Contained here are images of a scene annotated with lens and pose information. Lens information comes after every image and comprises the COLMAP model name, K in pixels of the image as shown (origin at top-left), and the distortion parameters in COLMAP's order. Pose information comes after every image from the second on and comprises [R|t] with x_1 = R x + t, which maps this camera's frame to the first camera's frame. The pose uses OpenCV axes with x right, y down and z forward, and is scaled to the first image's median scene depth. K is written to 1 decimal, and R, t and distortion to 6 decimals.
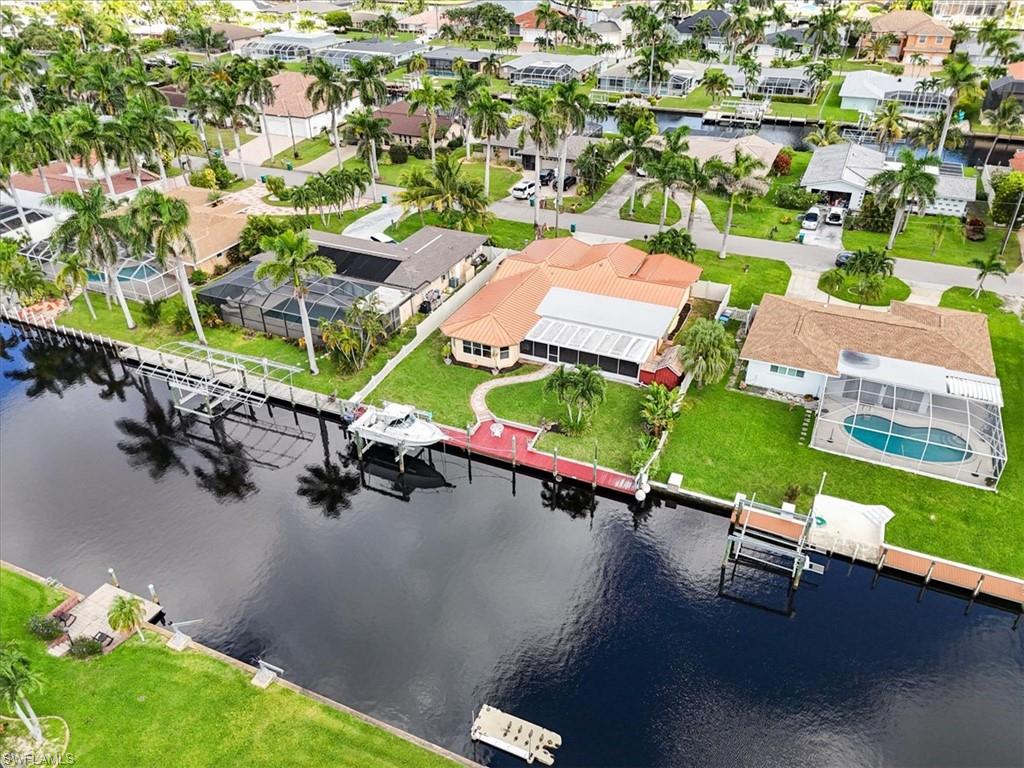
lens RADIAL K [[759.3, 0, 512.0], [0, 759.3, 384.0], [0, 0, 1]] dist [0.058043, -0.039816]
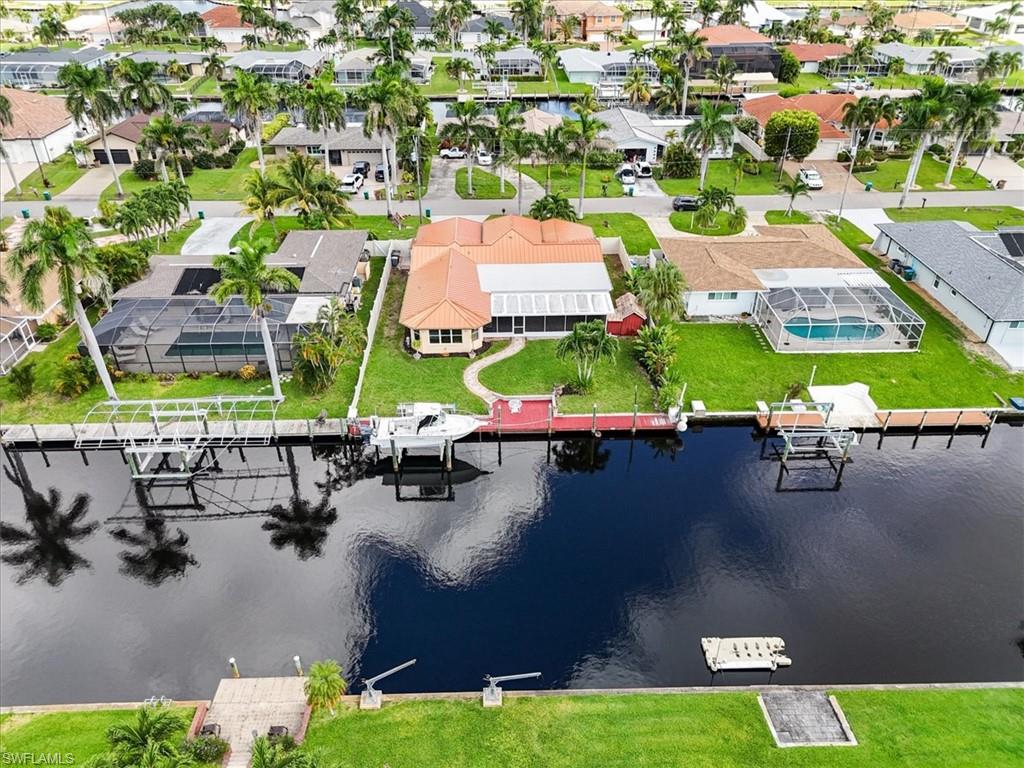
lens RADIAL K [[759.3, 0, 512.0], [0, 759.3, 384.0], [0, 0, 1]] dist [0.058043, -0.039816]
pose [[0.900307, -0.228297, 0.370577, -0.289900], [0.229172, 0.972465, 0.042327, -0.007569], [-0.370036, 0.046819, 0.927837, 0.064887]]
